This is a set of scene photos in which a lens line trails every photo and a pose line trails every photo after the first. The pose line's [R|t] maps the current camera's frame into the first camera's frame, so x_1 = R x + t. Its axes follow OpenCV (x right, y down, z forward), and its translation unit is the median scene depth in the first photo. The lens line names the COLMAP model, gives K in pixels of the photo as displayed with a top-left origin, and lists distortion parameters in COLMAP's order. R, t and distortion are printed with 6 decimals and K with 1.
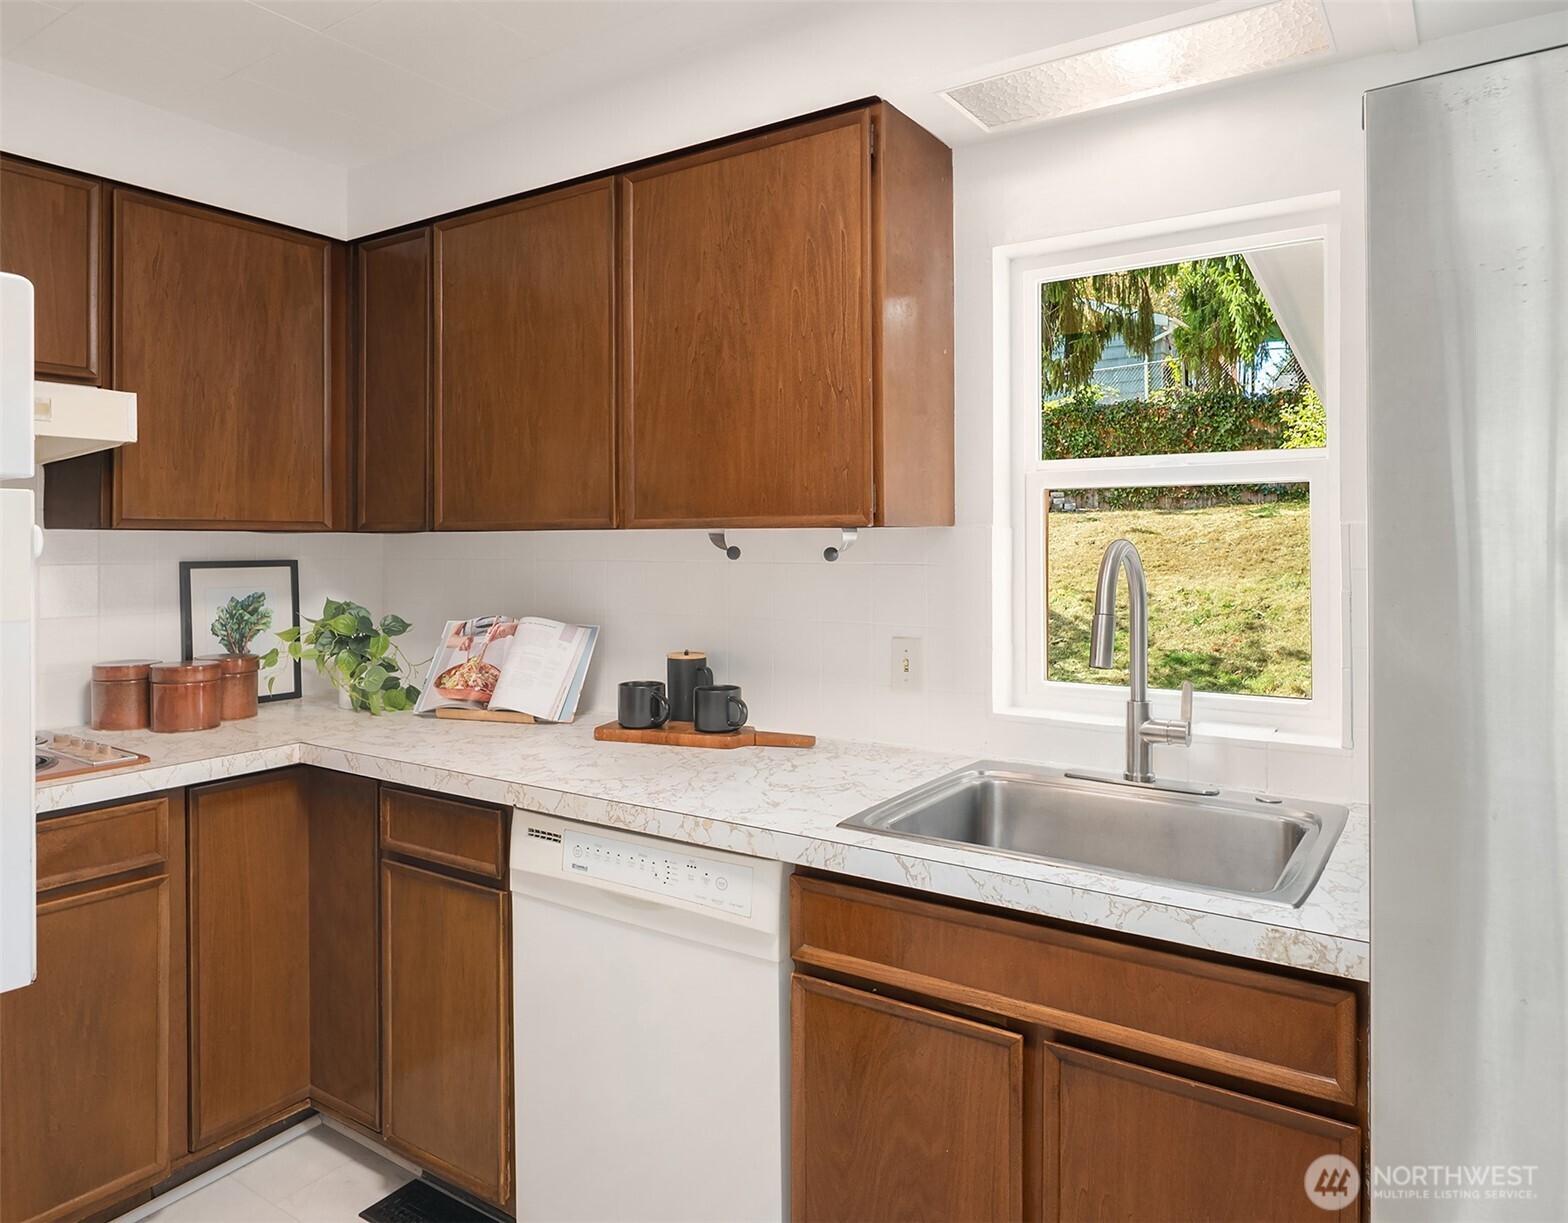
lens RADIAL K [[1050.7, 0, 812.2], [0, 1050.7, 541.2], [0, 0, 1]] dist [-0.008096, -0.002887]
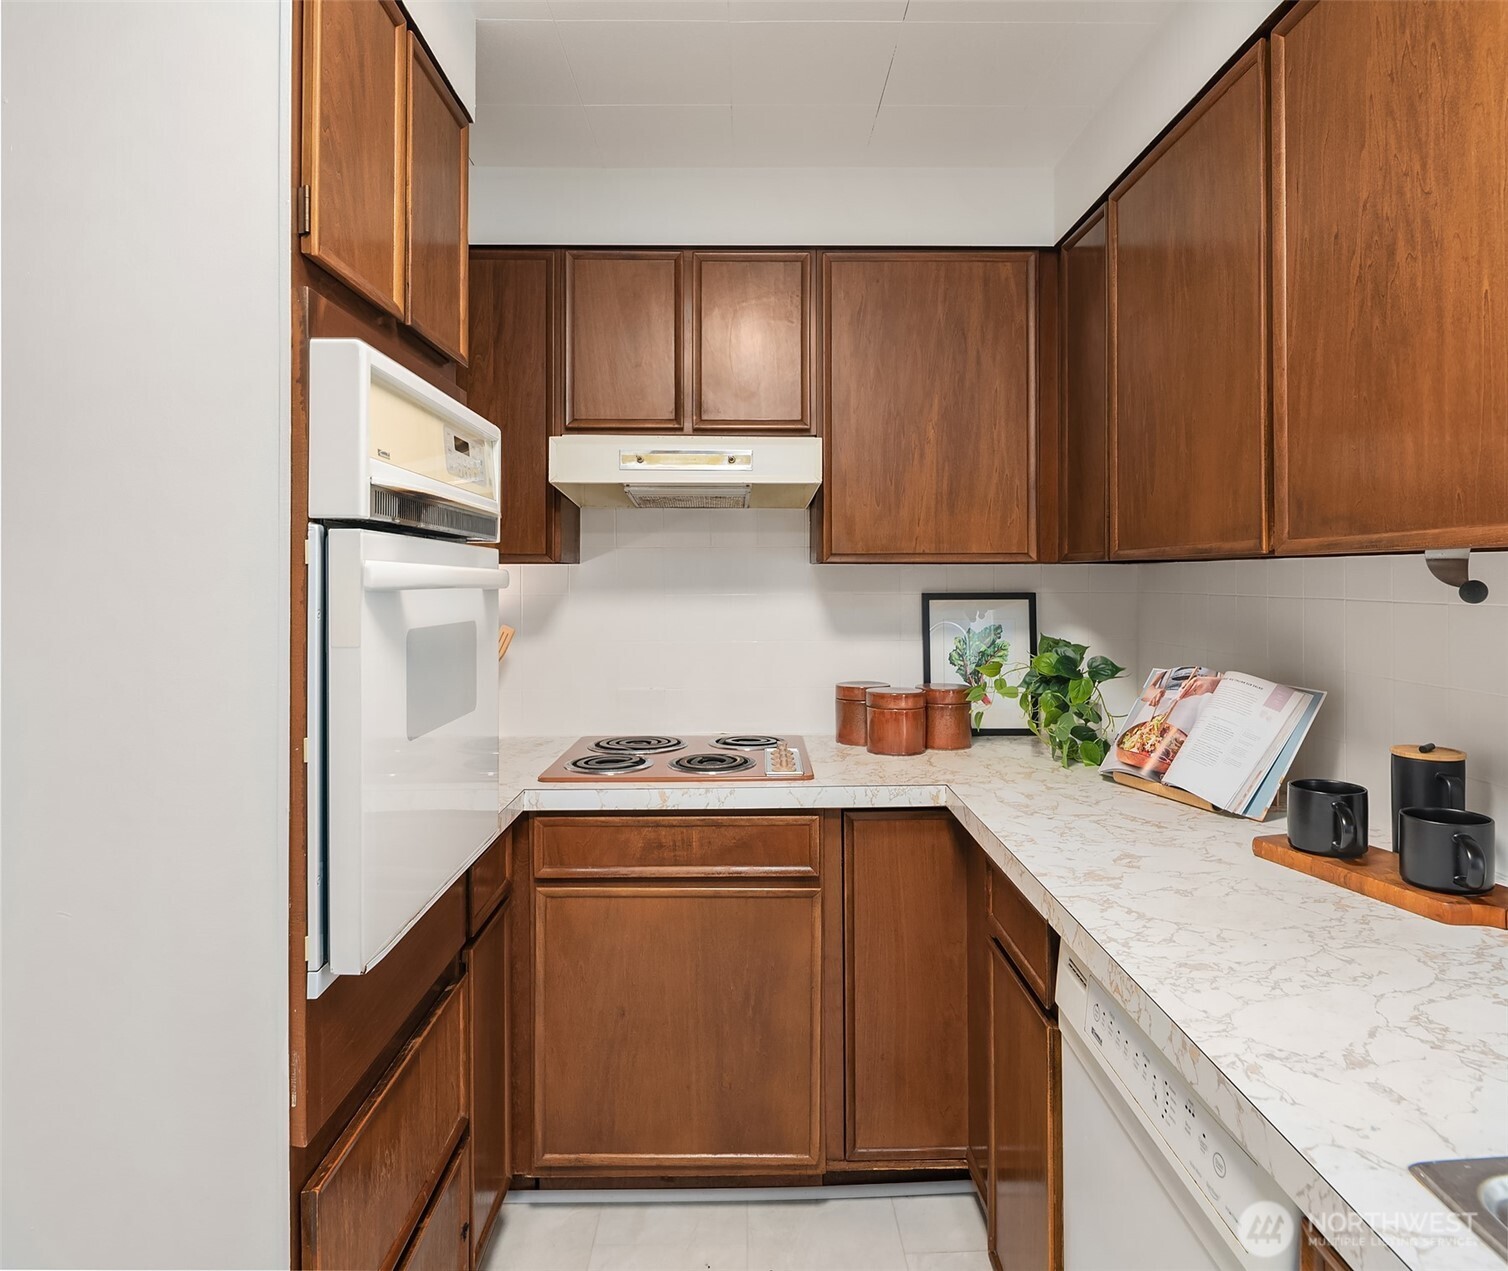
lens RADIAL K [[999.3, 0, 741.6], [0, 999.3, 583.0], [0, 0, 1]] dist [0.001133, -0.004235]
pose [[0.545281, 0.005850, -0.838233, 0.156838], [0.003404, 0.999952, 0.009193, -0.000514], [0.838246, -0.007866, 0.545235, 0.322238]]
